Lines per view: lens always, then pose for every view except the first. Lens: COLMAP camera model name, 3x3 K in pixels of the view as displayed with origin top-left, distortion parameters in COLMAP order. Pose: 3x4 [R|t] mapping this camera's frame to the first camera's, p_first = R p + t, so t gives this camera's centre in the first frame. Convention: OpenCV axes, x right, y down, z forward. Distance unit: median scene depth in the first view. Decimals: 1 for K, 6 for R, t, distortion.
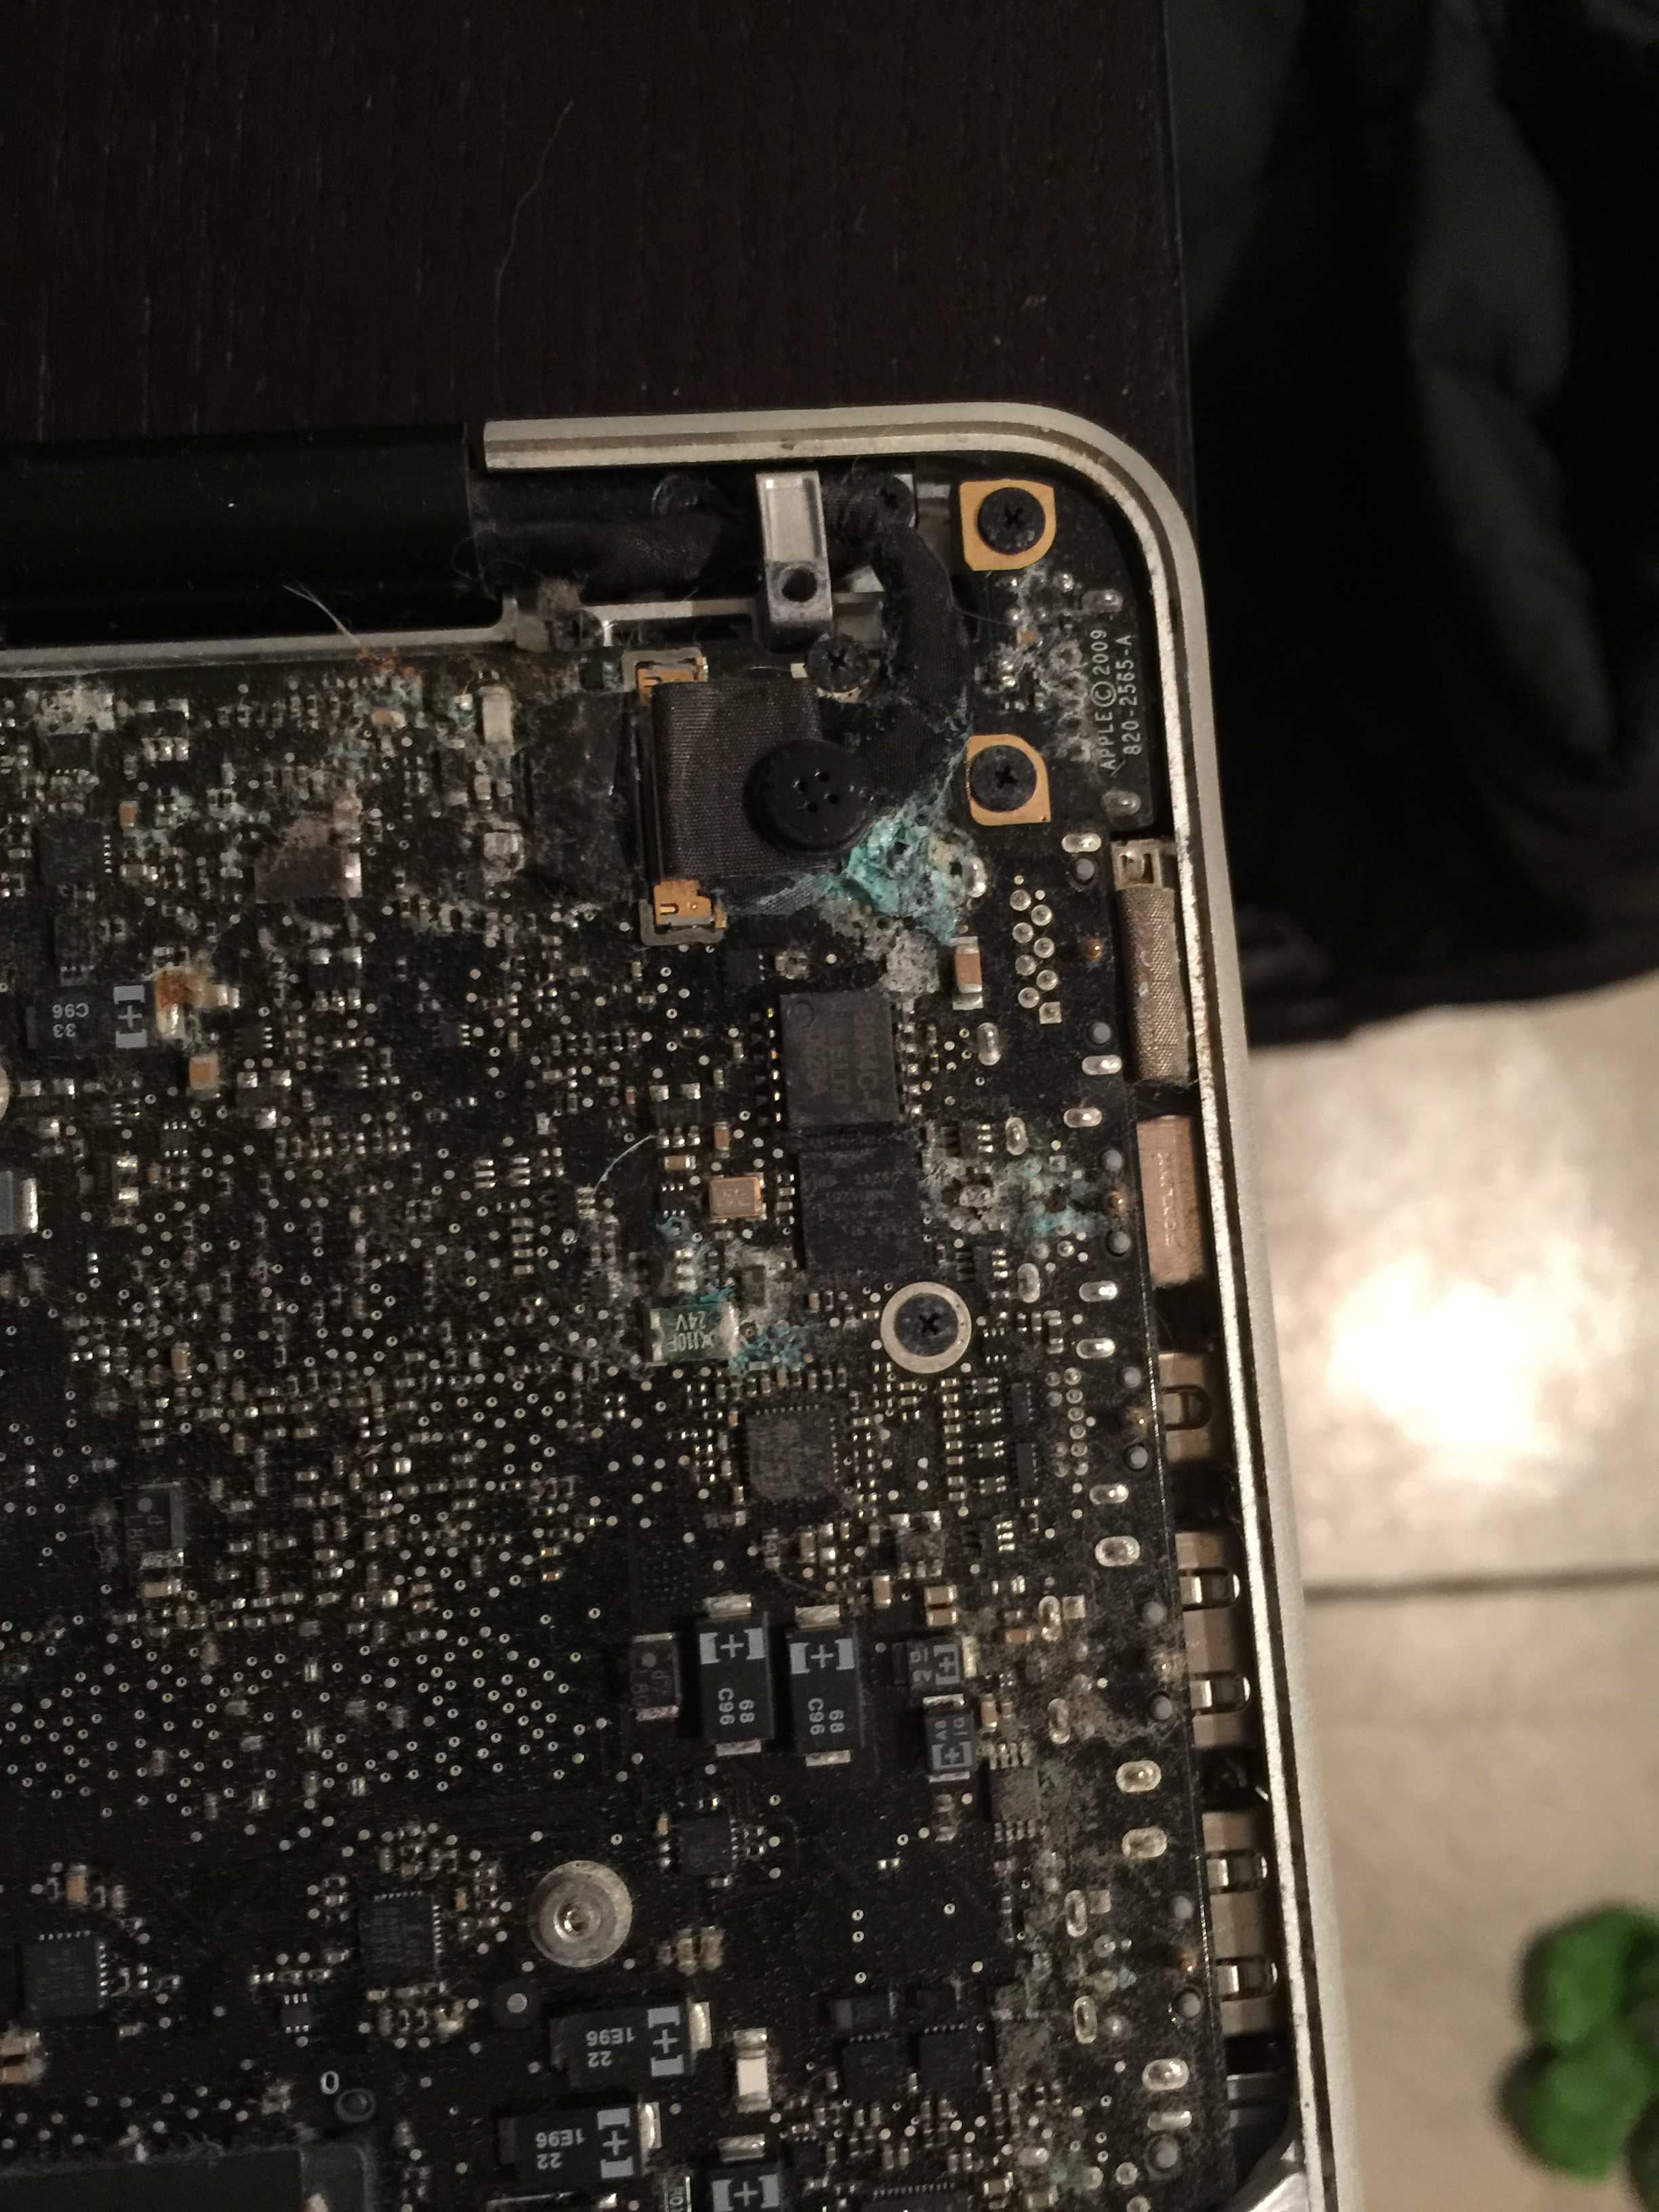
lens RADIAL K [[2039.2, 0, 829.5], [0, 2039.2, 1106.0], [0, 0, 1]] dist [0.062654, -0.124500]
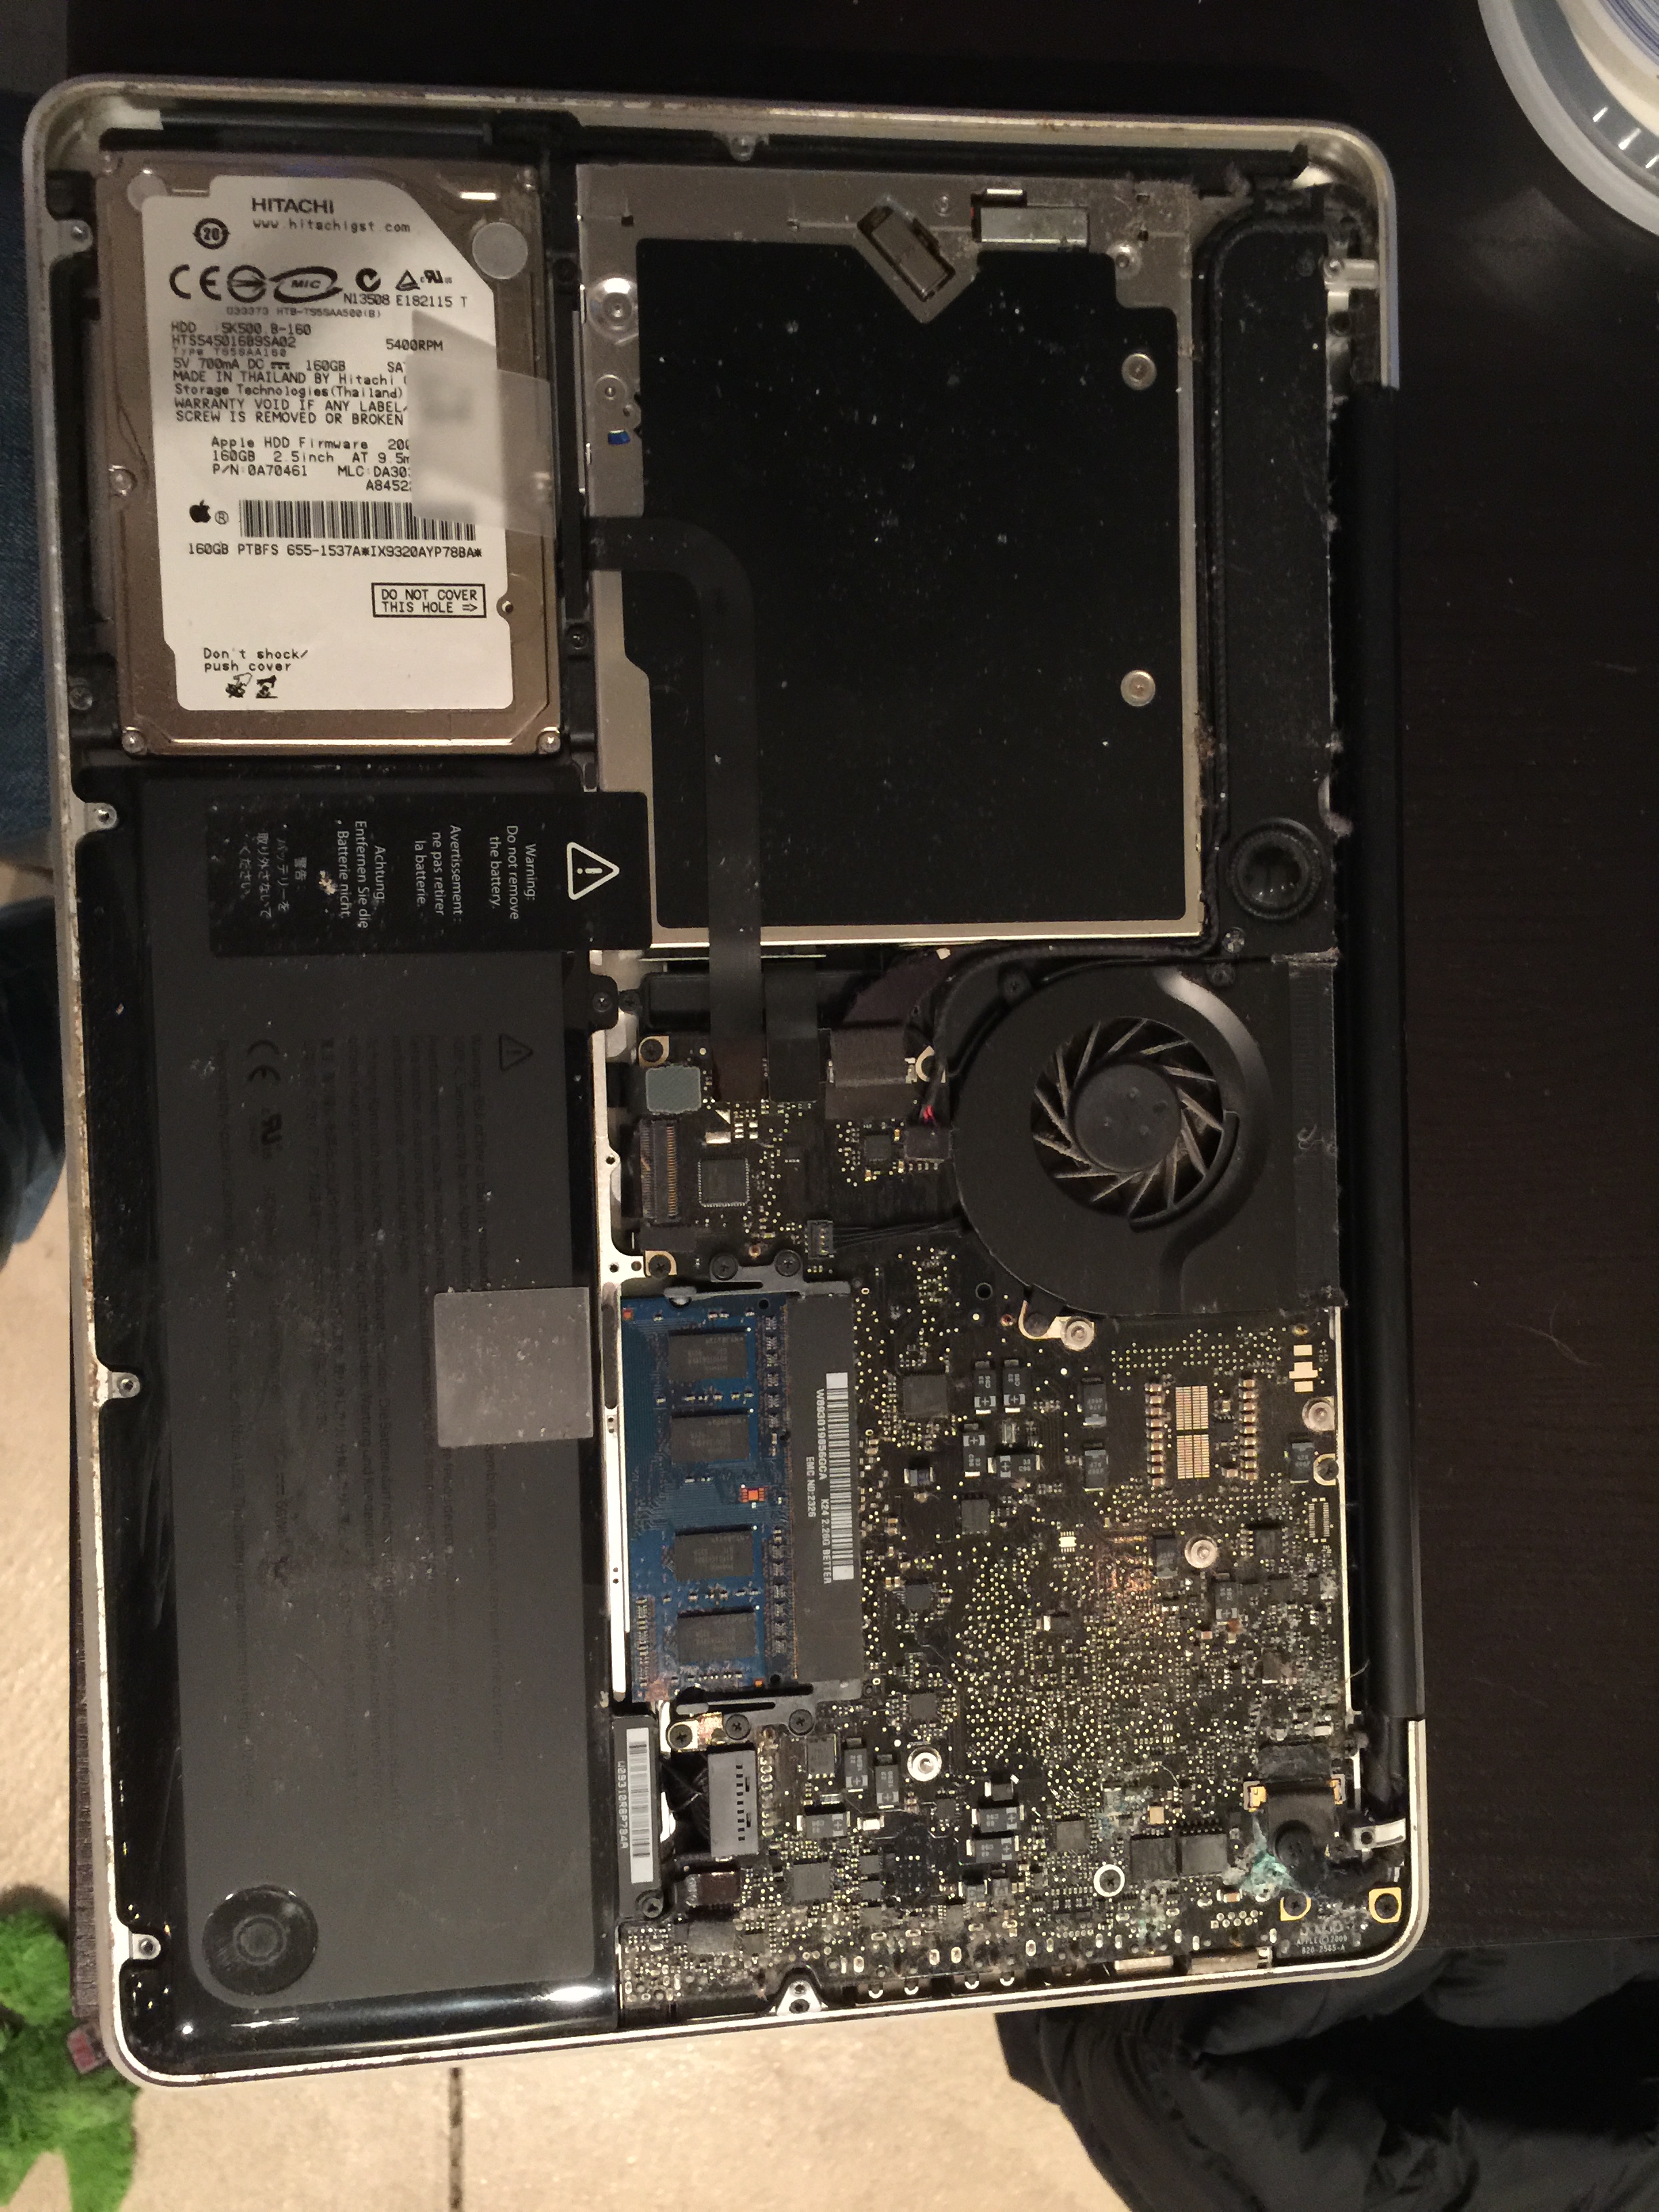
lens RADIAL K [[1942.2, 0, 829.5], [0, 1942.2, 1106.0], [0, 0, 1]] dist [0.118111, -0.234351]
pose [[-0.036625, 0.997910, -0.053237, -0.865513], [-0.998809, -0.038272, -0.030252, 0.618345], [-0.032226, 0.052065, 0.998124, -1.777589]]
